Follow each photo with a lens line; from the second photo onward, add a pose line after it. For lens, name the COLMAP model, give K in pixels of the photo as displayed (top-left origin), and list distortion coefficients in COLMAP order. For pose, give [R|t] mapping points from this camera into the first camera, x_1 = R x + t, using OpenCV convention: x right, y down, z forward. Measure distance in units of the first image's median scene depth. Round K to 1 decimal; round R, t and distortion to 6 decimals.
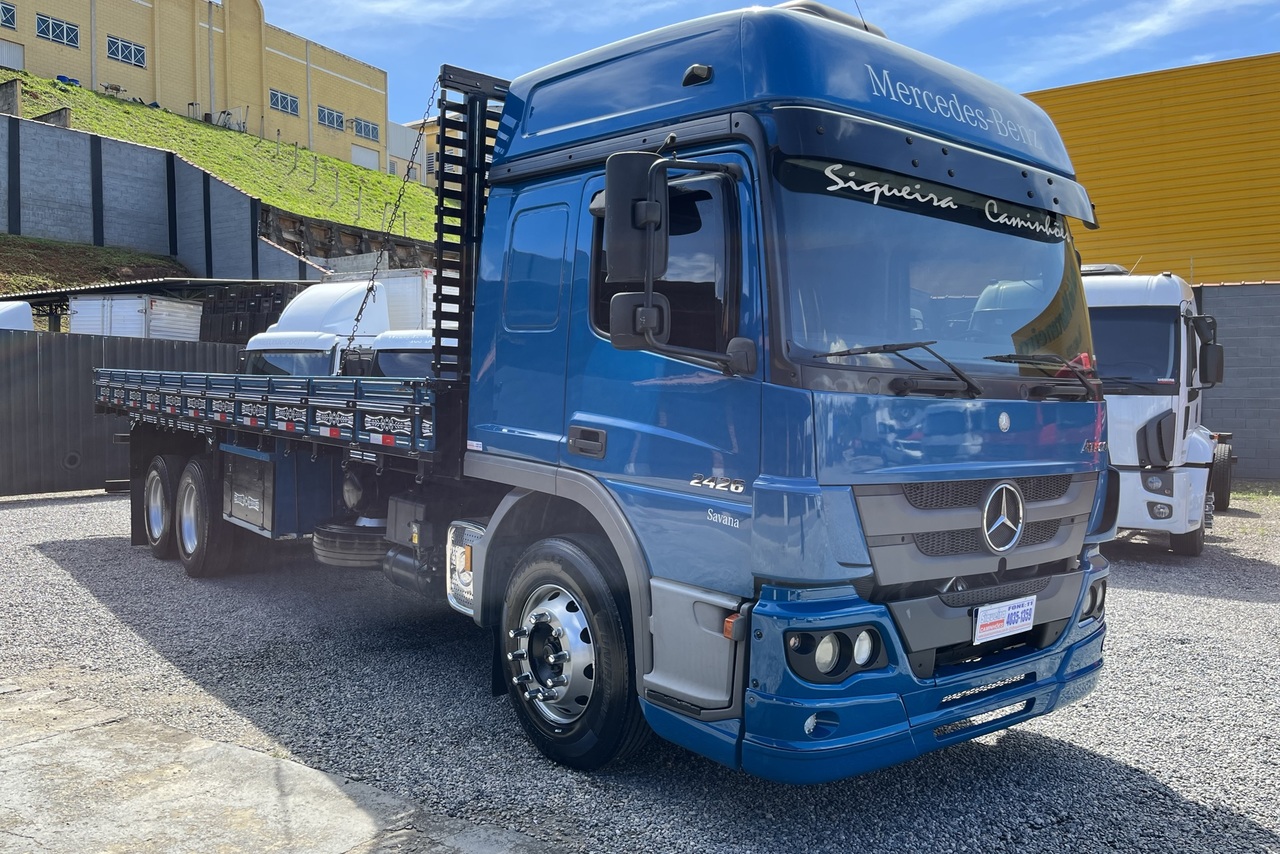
lens RADIAL K [[958.3, 0, 640.0], [0, 958.3, 422.8], [0, 0, 1]] dist [0.036066, -0.003058]
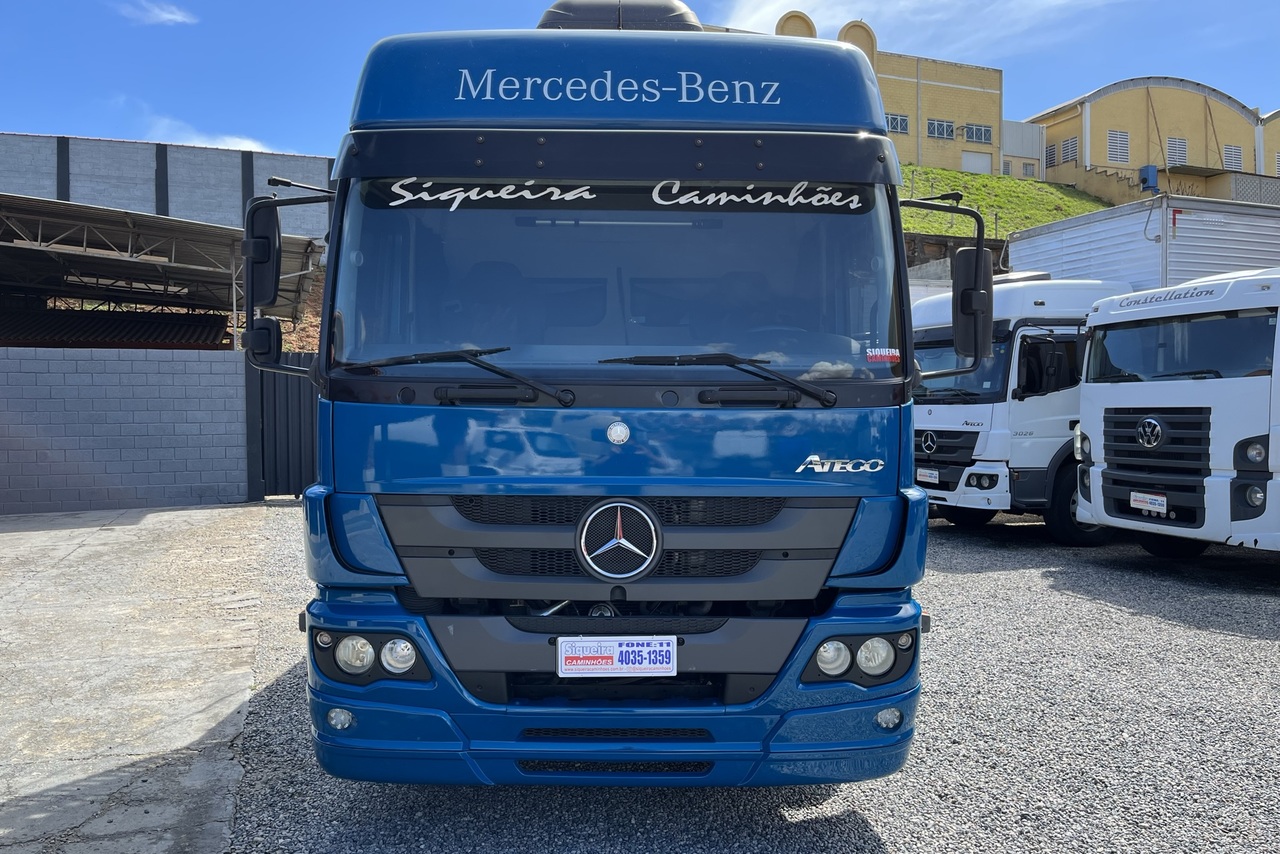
lens RADIAL K [[958.3, 0, 638.2], [0, 958.3, 421.4], [0, 0, 1]] dist [0.036066, -0.003058]
pose [[0.796614, -0.001068, -0.604488, 0.929370], [-0.005728, 0.999940, -0.009315, -0.003097], [0.604462, 0.010883, 0.796560, 0.311444]]
